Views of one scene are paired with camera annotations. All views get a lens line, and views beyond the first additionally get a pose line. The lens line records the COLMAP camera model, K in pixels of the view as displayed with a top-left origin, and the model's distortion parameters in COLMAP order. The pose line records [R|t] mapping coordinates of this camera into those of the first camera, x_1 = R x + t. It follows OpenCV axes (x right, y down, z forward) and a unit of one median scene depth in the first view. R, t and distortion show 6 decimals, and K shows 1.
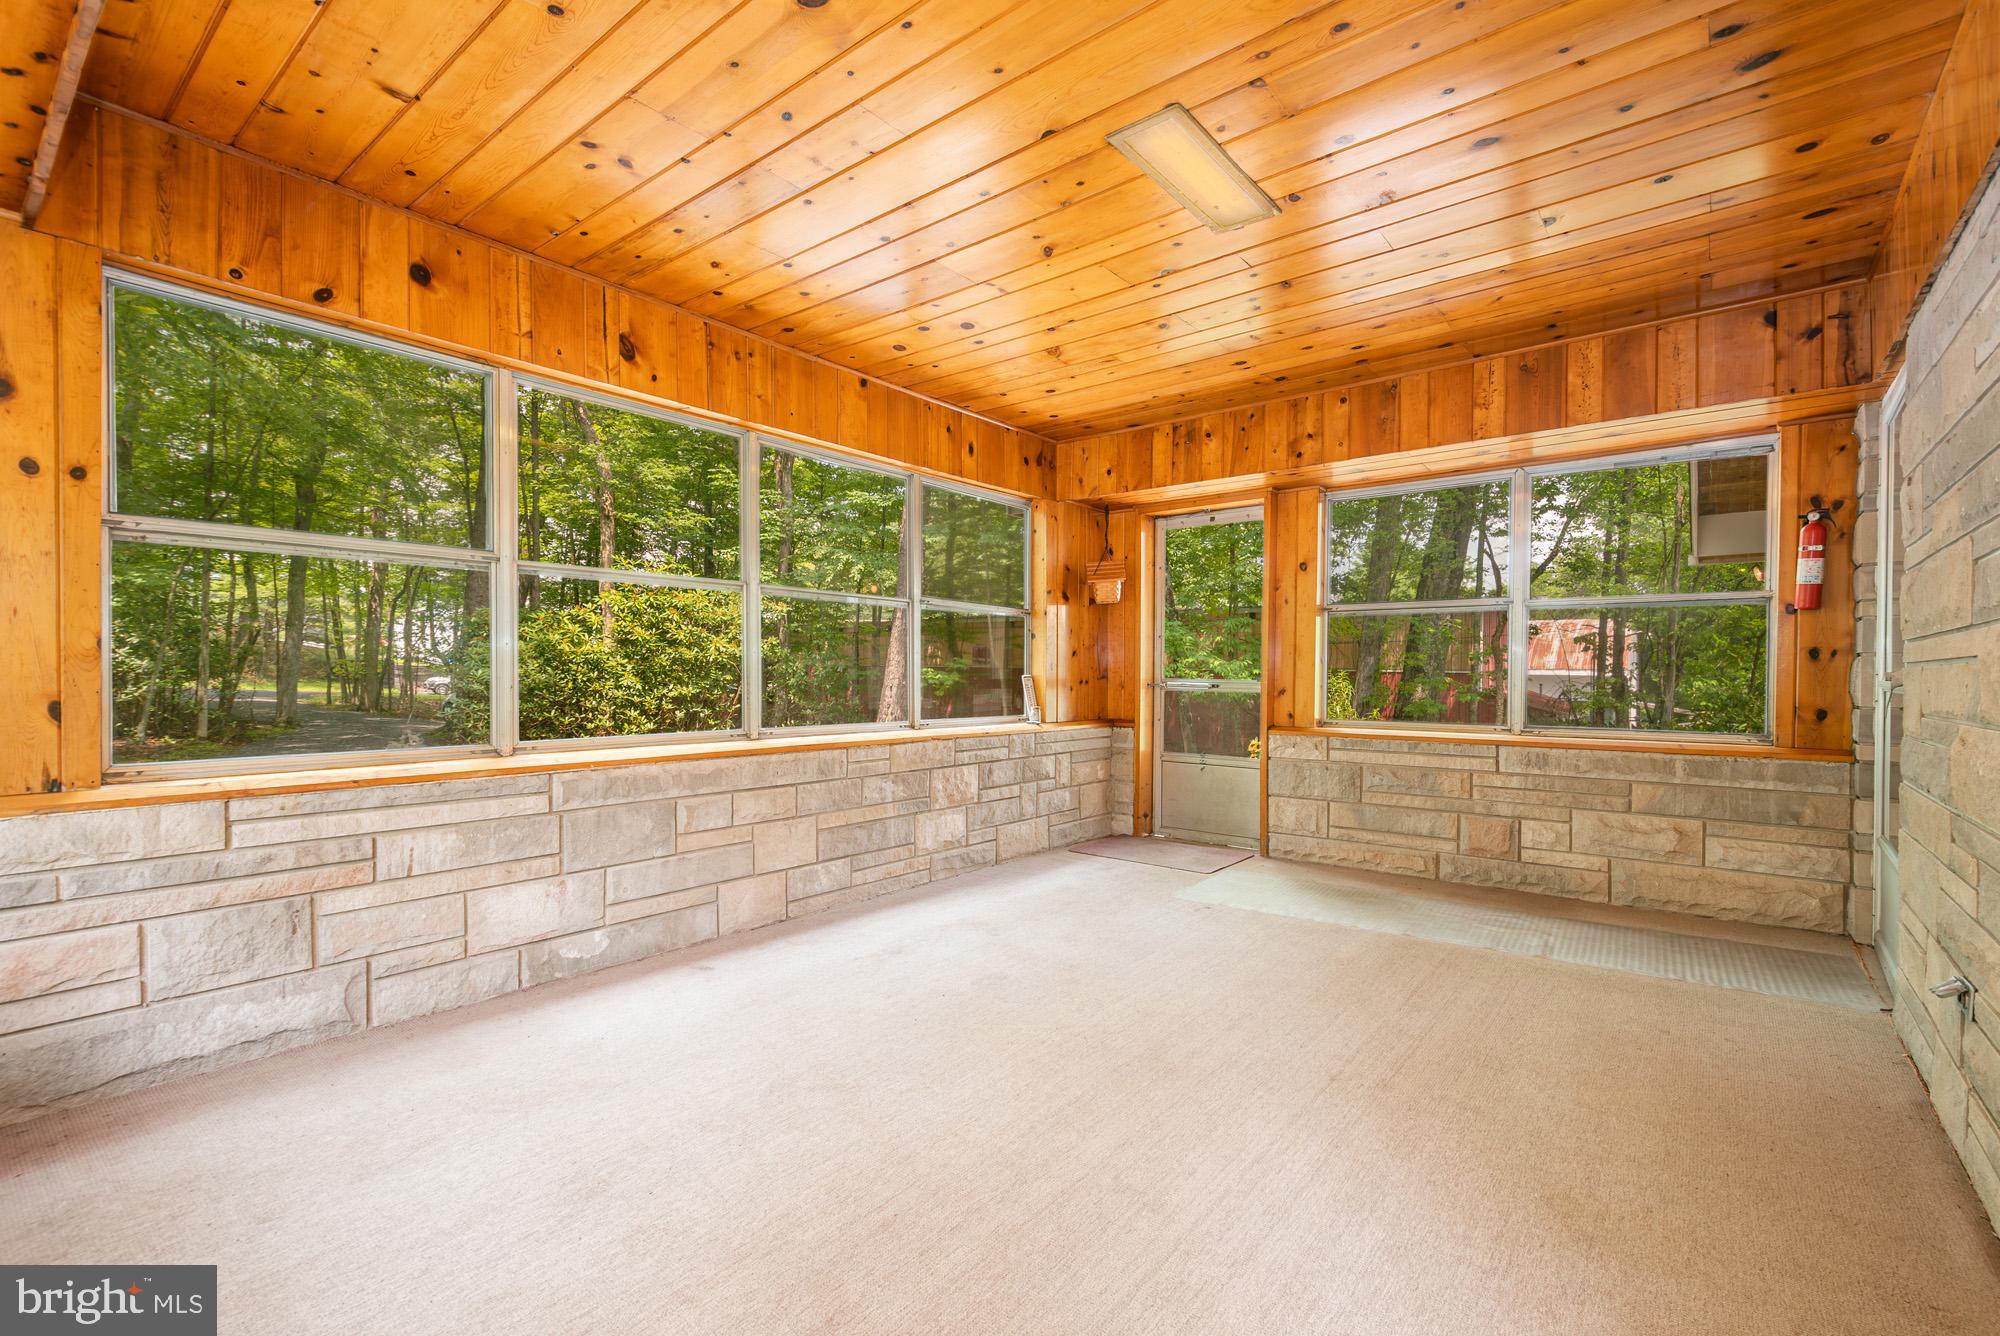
lens RADIAL K [[897.4, 0, 1002.1], [0, 897.4, 687.9], [0, 0, 1]] dist [0.013974, -0.004852]
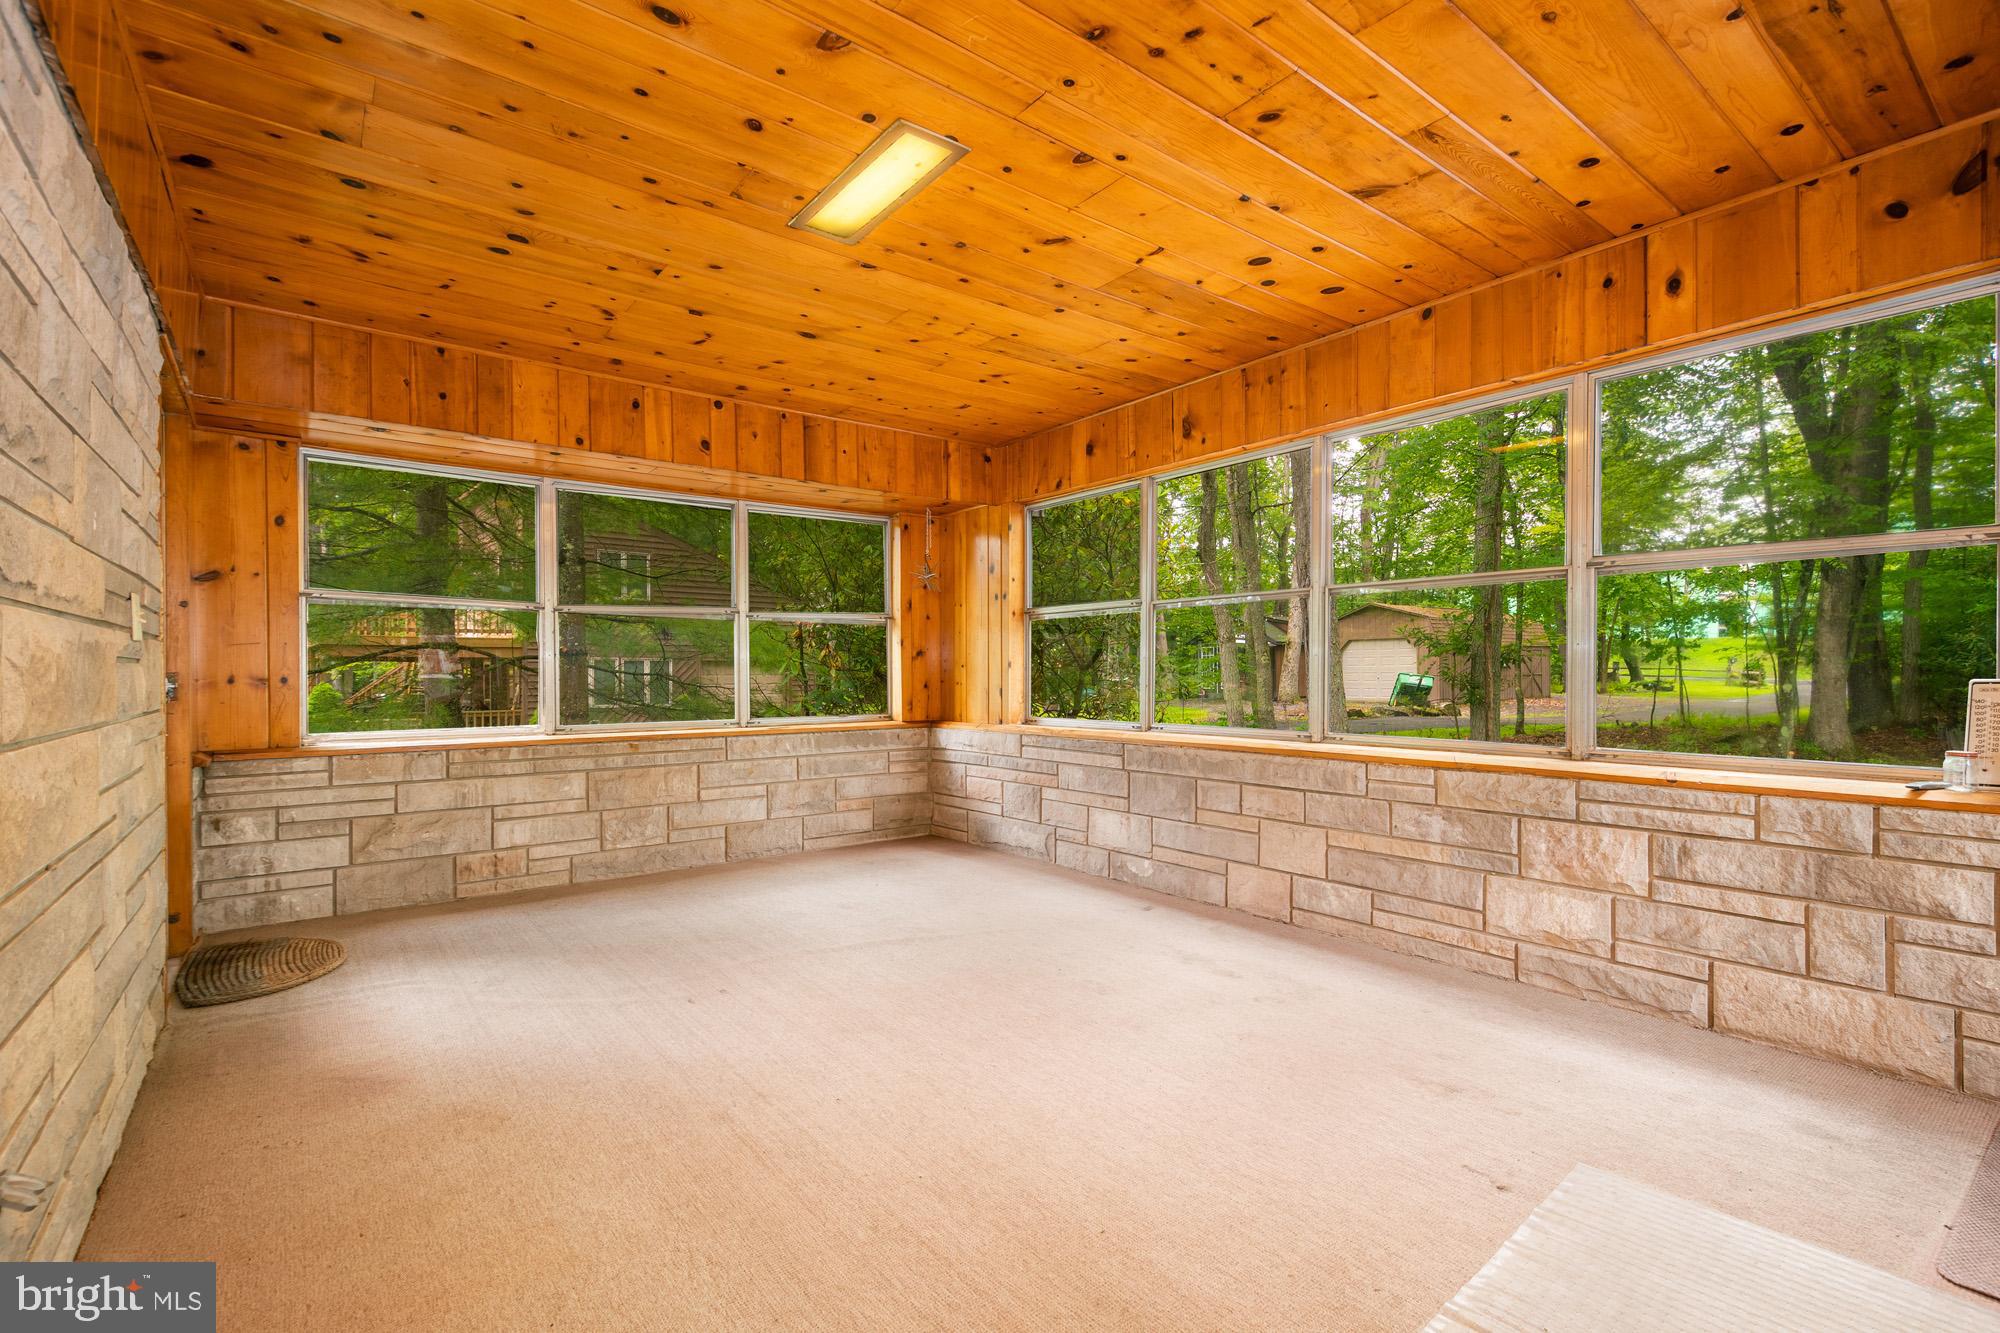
lens RADIAL K [[827.4, 0, 1003.1], [0, 827.4, 684.9], [0, 0, 1]] dist [0.011419, -0.004214]
pose [[-0.198451, 0.007914, -0.980079, 0.721849], [-0.014195, 0.999839, 0.010948, -0.012165], [0.980008, 0.016085, -0.198307, 0.867200]]
